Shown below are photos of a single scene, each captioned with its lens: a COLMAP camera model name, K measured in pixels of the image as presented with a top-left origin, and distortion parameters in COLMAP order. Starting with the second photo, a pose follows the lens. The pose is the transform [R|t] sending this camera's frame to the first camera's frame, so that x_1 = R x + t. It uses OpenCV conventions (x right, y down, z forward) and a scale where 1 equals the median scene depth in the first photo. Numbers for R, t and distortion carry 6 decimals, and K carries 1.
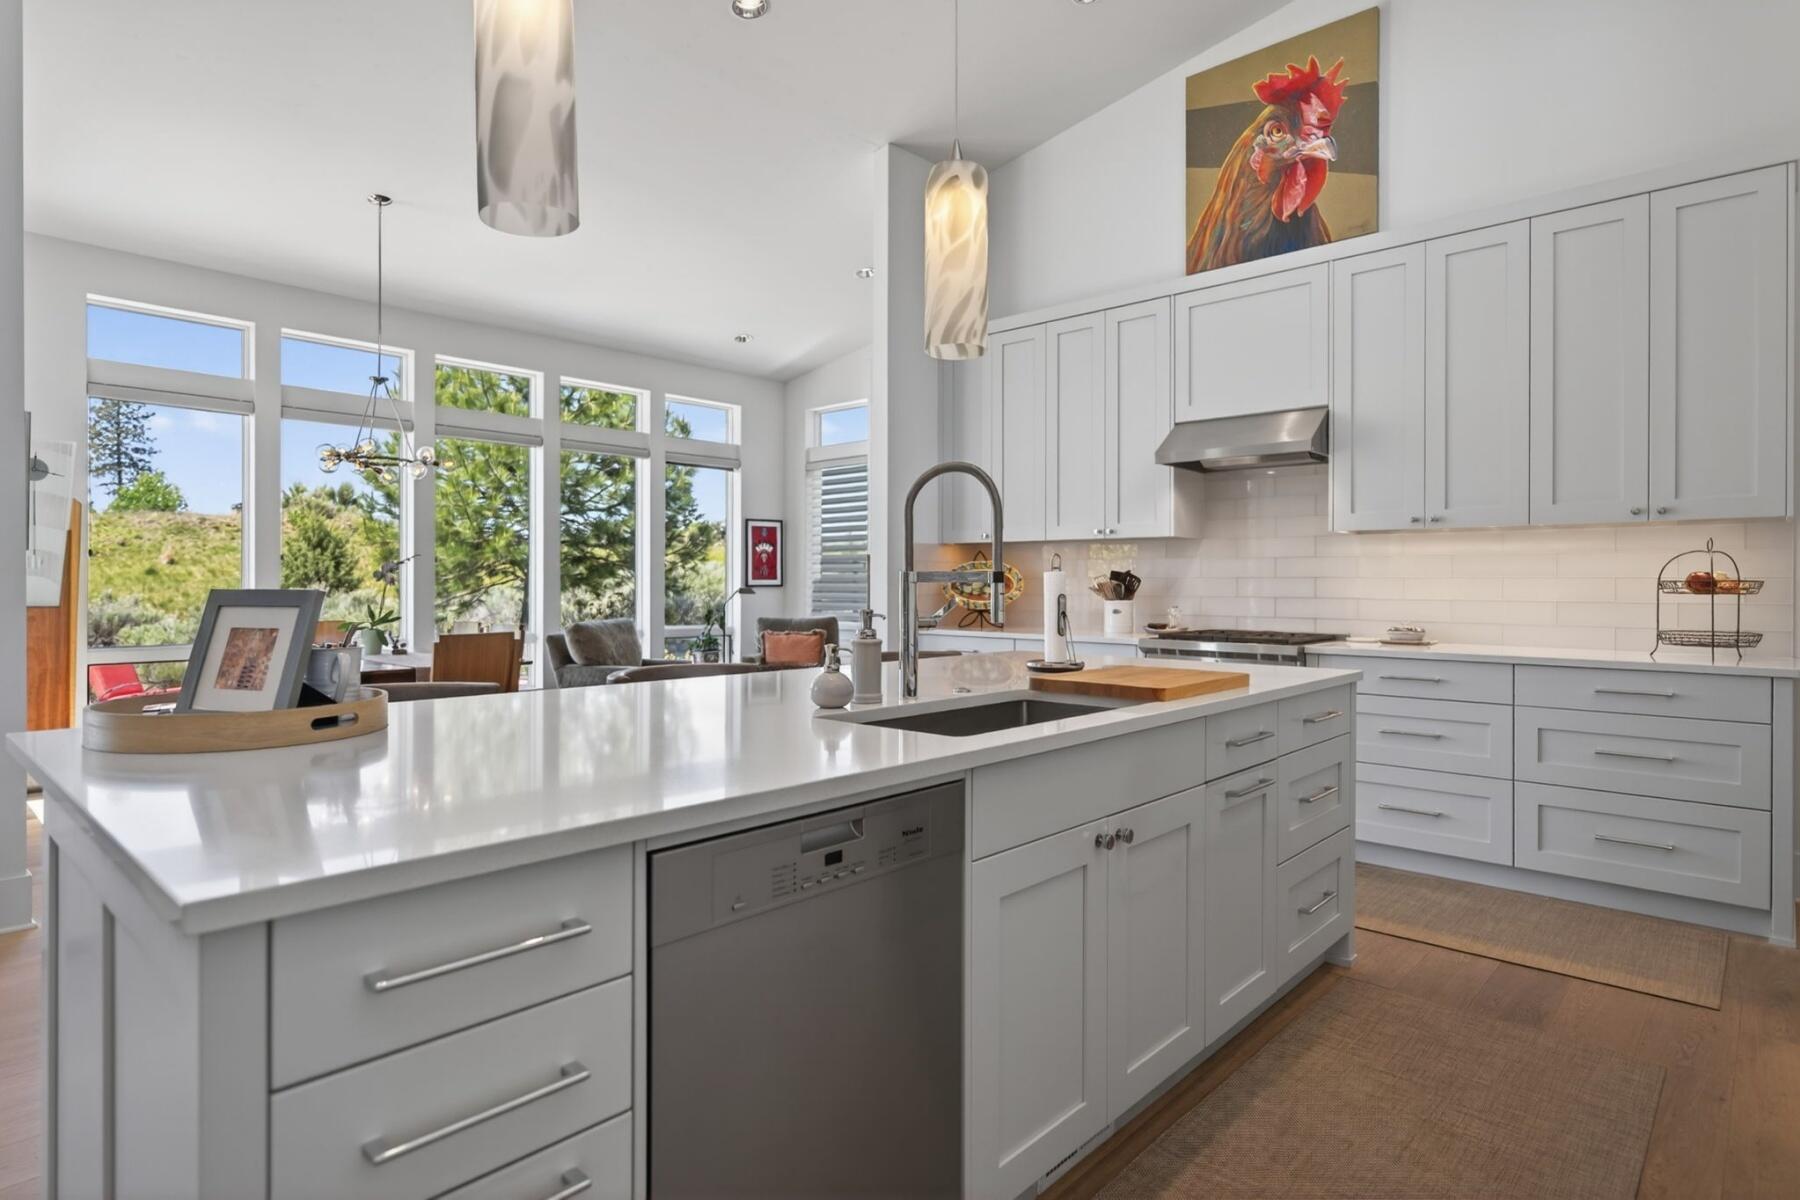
lens RADIAL K [[973.7, 0, 896.9], [0, 973.7, 581.6], [0, 0, 1]] dist [0.002380, 0.000559]
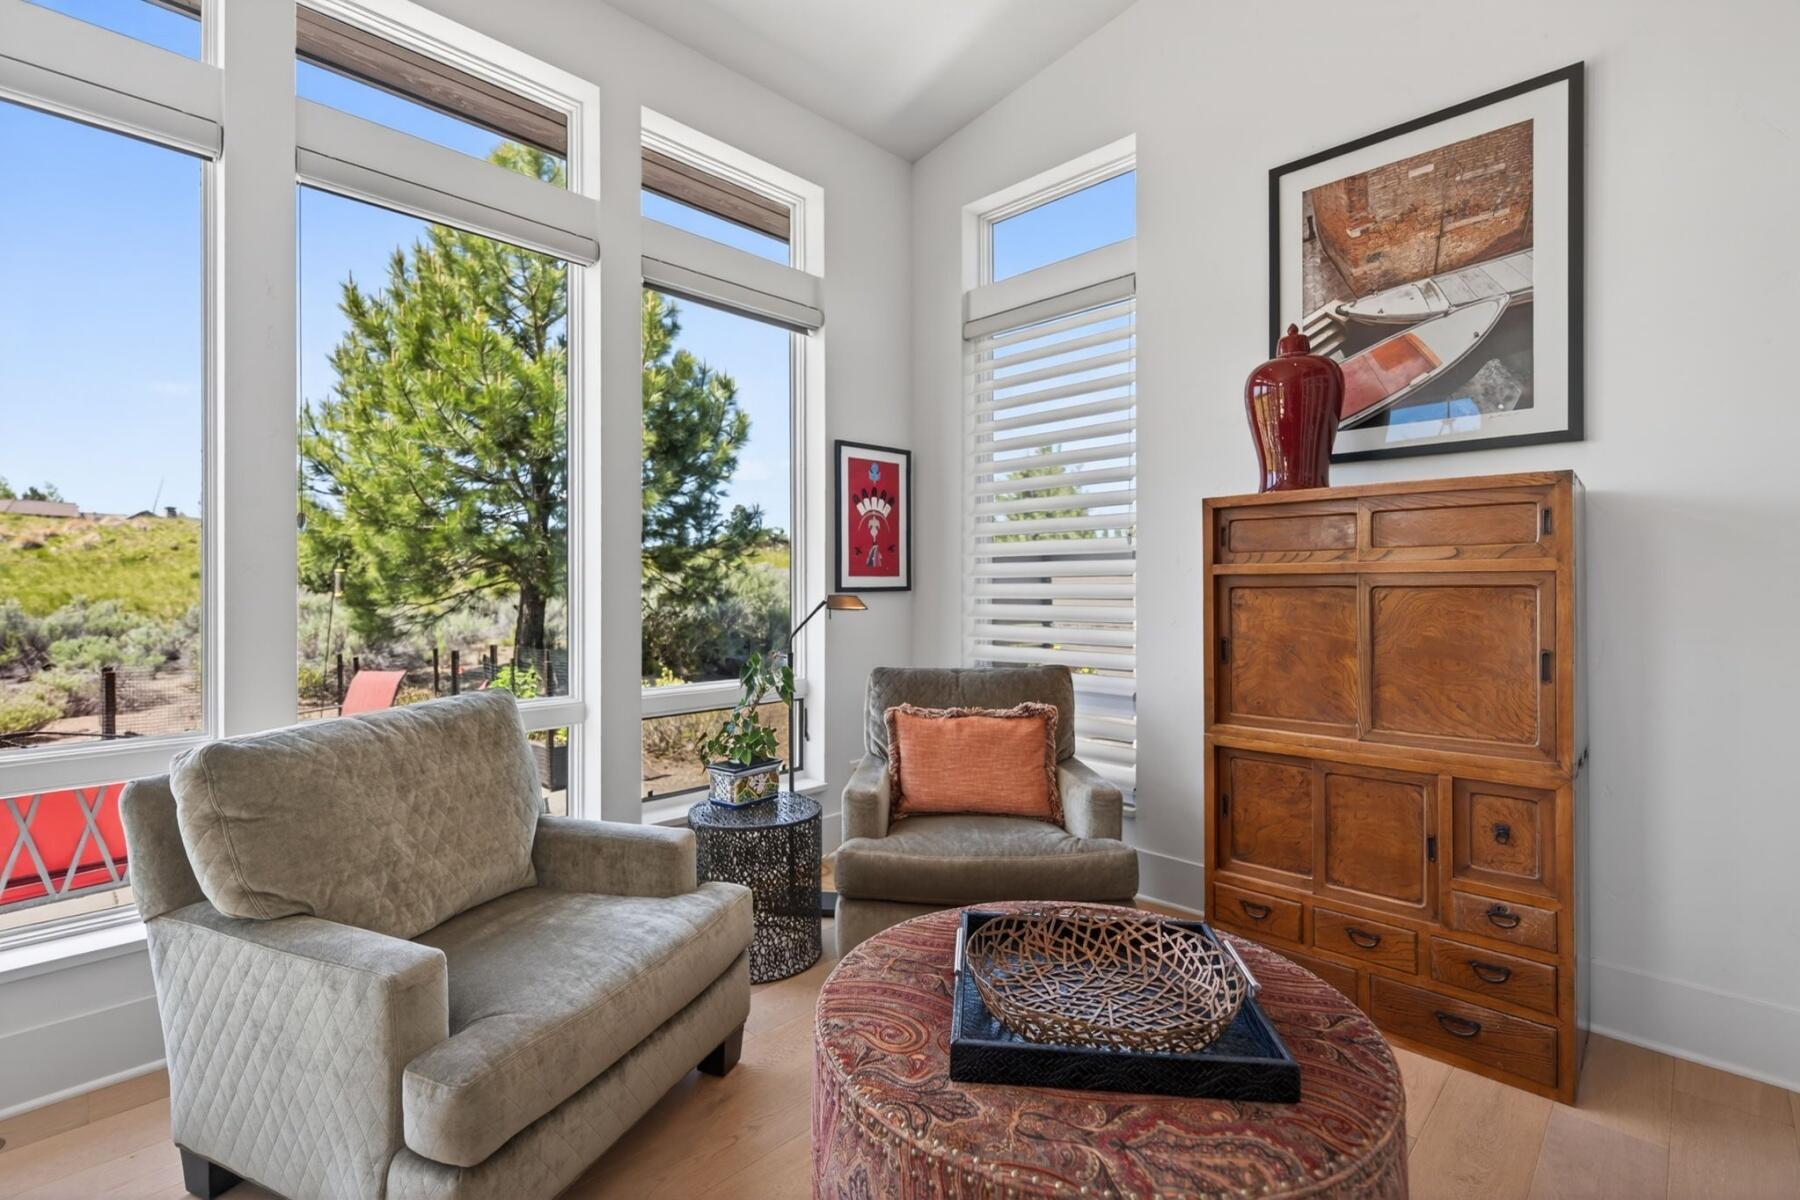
lens RADIAL K [[809.9, 0, 891.7], [0, 809.9, 595.6], [0, 0, 1]] dist [0.000374, 0.000888]
pose [[0.999505, -0.002324, -0.031387, -0.115463], [0.002756, 0.999902, 0.013740, 0.001846], [0.031352, -0.013819, 0.999413, 0.614105]]
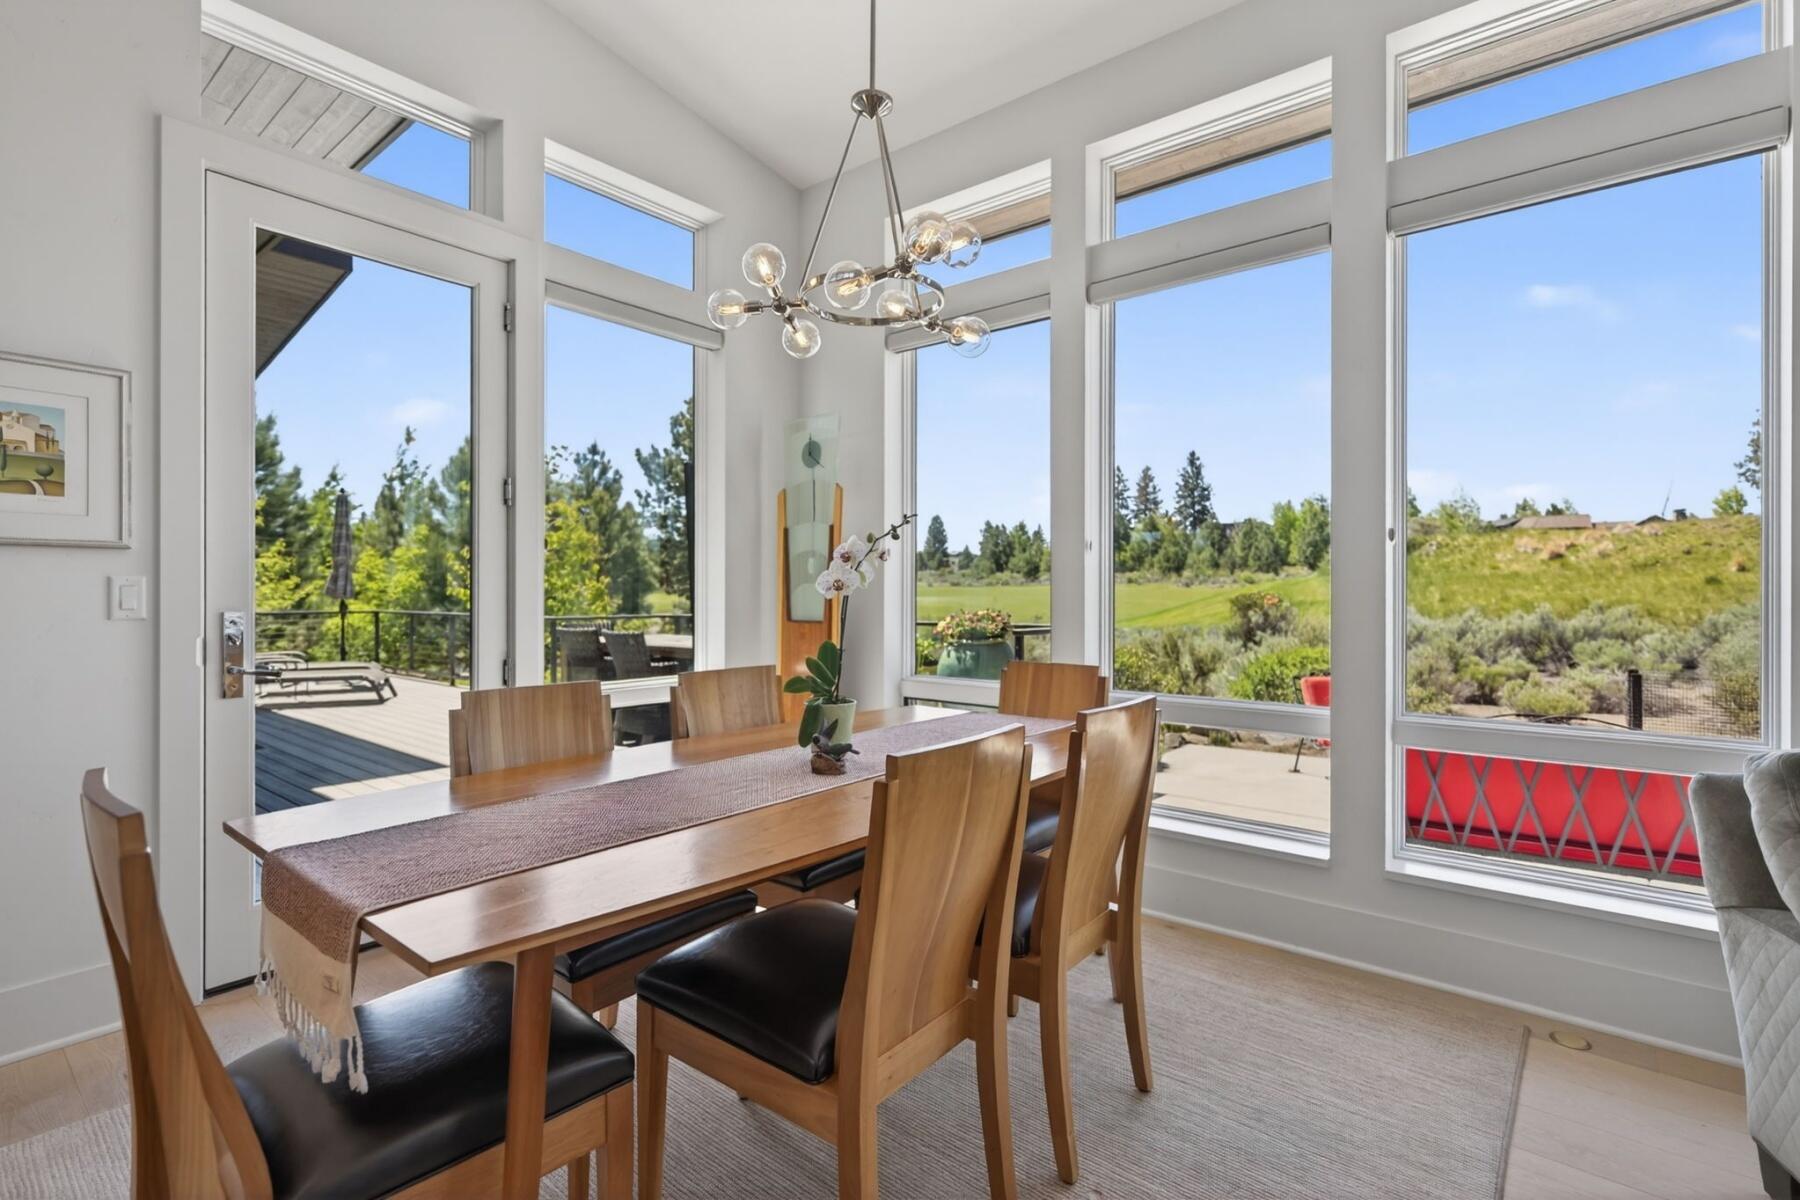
lens RADIAL K [[831.1, 0, 904.7], [0, 831.1, 585.1], [0, 0, 1]] dist [0.005166, 0.000772]
pose [[0.064701, -0.011985, -0.997833, -0.104775], [0.003597, 0.999924, -0.011777, 0.001765], [0.997898, -0.002827, 0.064739, 0.590832]]
